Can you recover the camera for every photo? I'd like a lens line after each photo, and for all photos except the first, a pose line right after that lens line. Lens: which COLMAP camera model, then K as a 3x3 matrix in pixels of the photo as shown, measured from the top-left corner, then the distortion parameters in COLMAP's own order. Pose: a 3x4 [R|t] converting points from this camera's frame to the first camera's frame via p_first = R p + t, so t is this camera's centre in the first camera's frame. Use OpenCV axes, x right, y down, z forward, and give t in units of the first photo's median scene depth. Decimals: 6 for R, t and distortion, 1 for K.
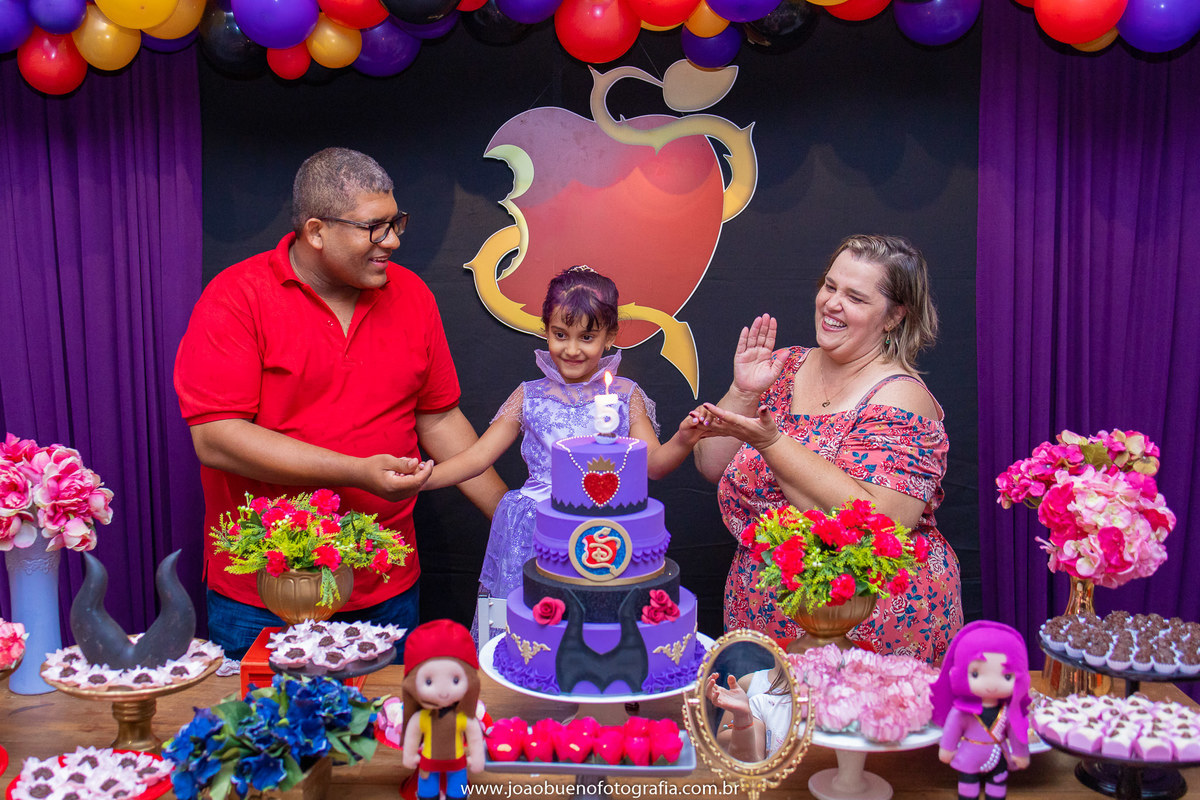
lens RADIAL K [[1182.4, 0, 600.0], [0, 1182.4, 400.0], [0, 0, 1]] dist [0.013921, 0.002139]
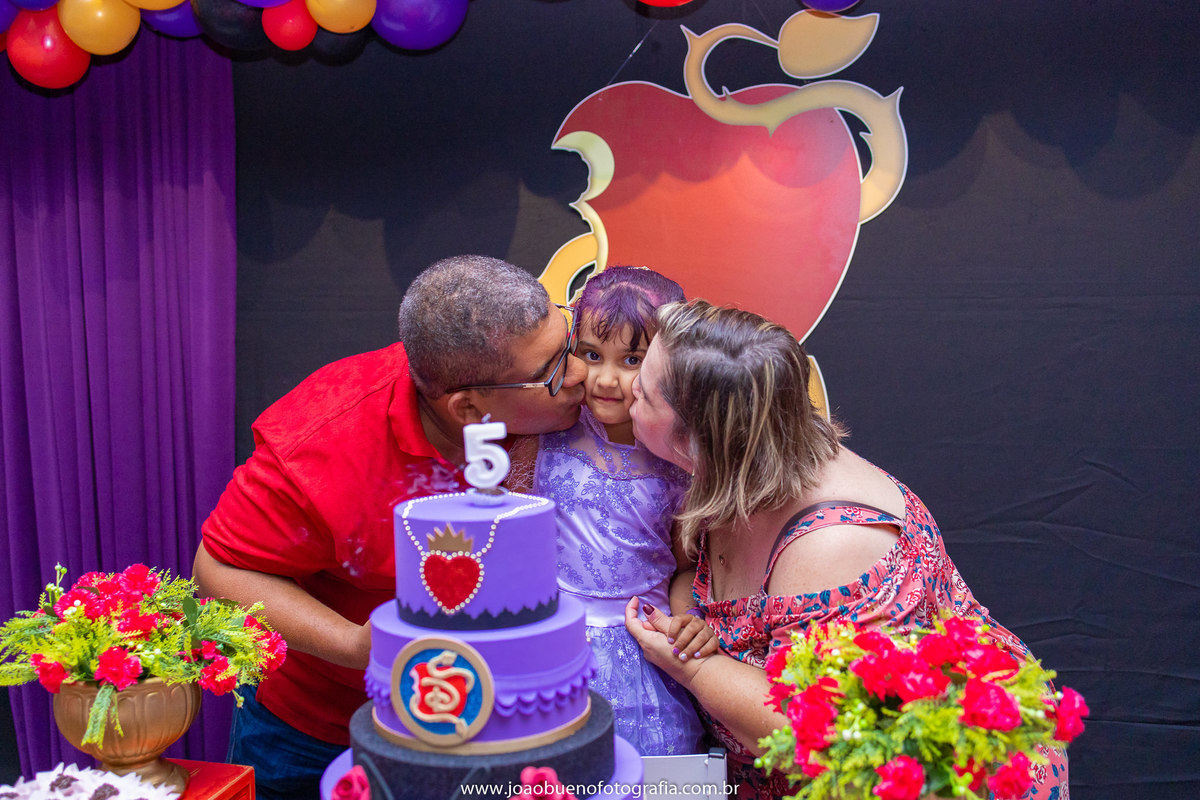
lens RADIAL K [[1182.4, 0, 600.0], [0, 1182.4, 400.0], [0, 0, 1]] dist [0.013921, 0.002139]
pose [[0.975805, 0.007772, -0.218504, 0.177373], [-0.021371, 0.997973, -0.059945, 0.016808], [0.217595, 0.063165, 0.973993, 0.397705]]
